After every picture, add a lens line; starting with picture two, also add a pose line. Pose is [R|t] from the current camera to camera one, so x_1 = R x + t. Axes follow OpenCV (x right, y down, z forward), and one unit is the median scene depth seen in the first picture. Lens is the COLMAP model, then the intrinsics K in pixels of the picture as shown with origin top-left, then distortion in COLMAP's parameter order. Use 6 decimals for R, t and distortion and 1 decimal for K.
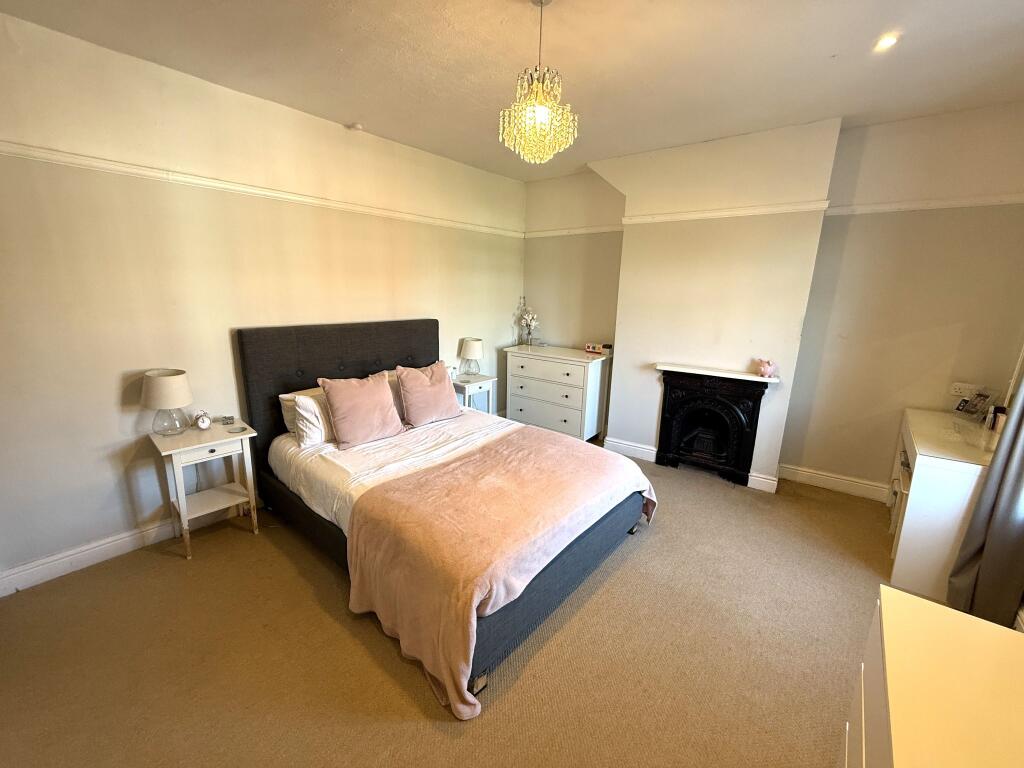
lens RADIAL K [[406.4, 0, 508.2], [0, 406.4, 384.5], [0, 0, 1]] dist [-0.000795, 0.000128]
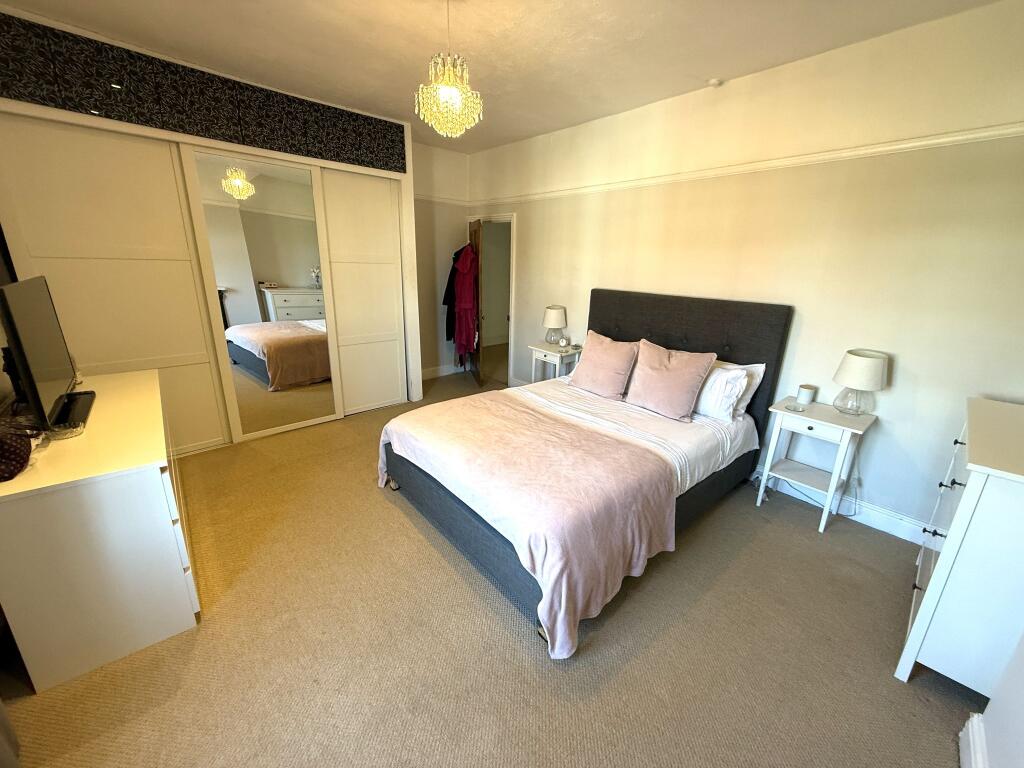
lens RADIAL K [[406.4, 0, 508.2], [0, 406.4, 384.5], [0, 0, 1]] dist [-0.000795, 0.000128]
pose [[-0.166903, 0.266692, -0.949220, 0.730075], [-0.255225, 0.918224, 0.302860, -0.155753], [0.952367, 0.292813, -0.085188, 0.797596]]
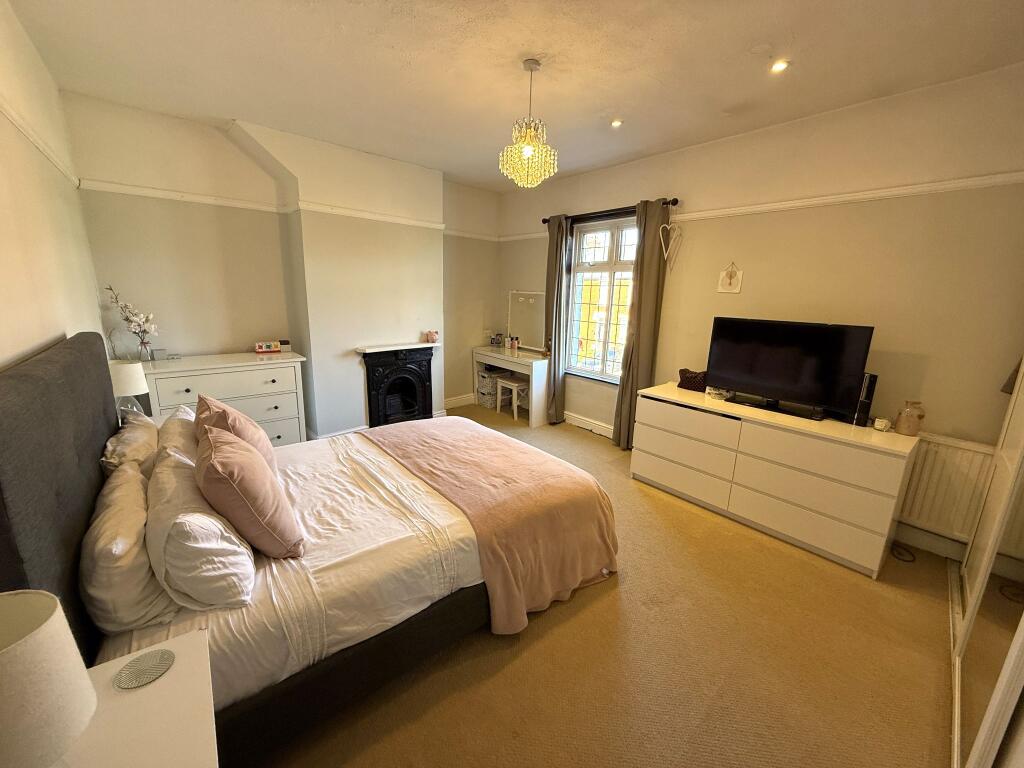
lens RADIAL K [[406.4, 0, 508.2], [0, 406.4, 384.5], [0, 0, 1]] dist [-0.000795, 0.000128]
pose [[0.183177, -0.235448, 0.954469, -0.732247], [0.203223, 0.958994, 0.197562, -0.111027], [-0.961845, 0.157781, 0.223514, 0.468701]]
